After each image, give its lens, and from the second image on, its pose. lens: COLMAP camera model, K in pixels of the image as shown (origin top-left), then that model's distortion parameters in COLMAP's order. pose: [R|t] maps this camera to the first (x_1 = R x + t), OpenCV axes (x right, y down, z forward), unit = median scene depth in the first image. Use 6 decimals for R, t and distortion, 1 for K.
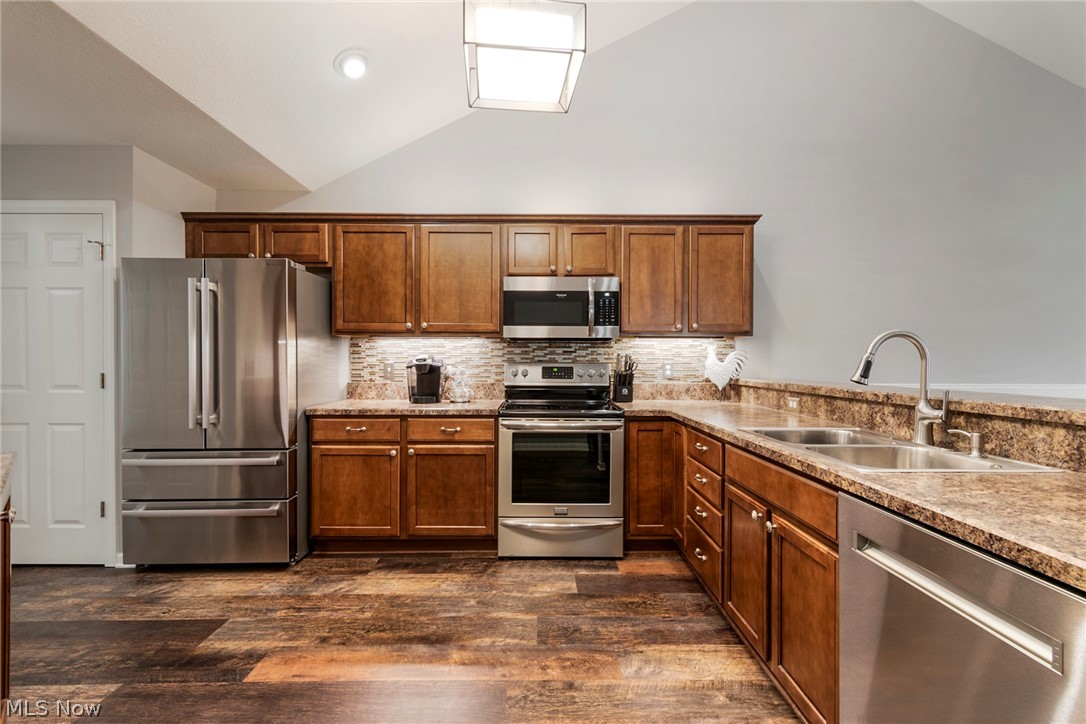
lens RADIAL K [[489.1, 0, 552.7], [0, 489.1, 369.0], [0, 0, 1]] dist [-0.000048, -0.000238]
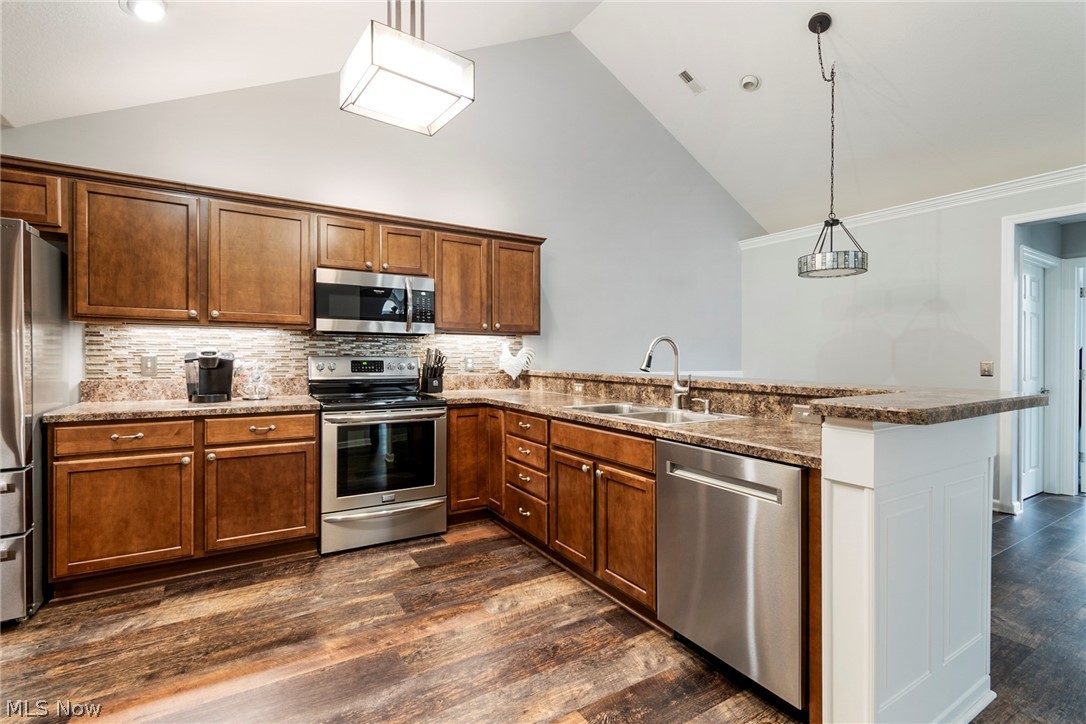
lens RADIAL K [[474.6, 0, 559.5], [0, 474.6, 361.4], [0, 0, 1]] dist [-0.000624, -0.000378]
pose [[0.858459, -0.002700, 0.512875, -0.186522], [0.004175, 0.999990, -0.001723, 0.000700], [-0.512865, 0.003620, 0.858462, -0.061306]]
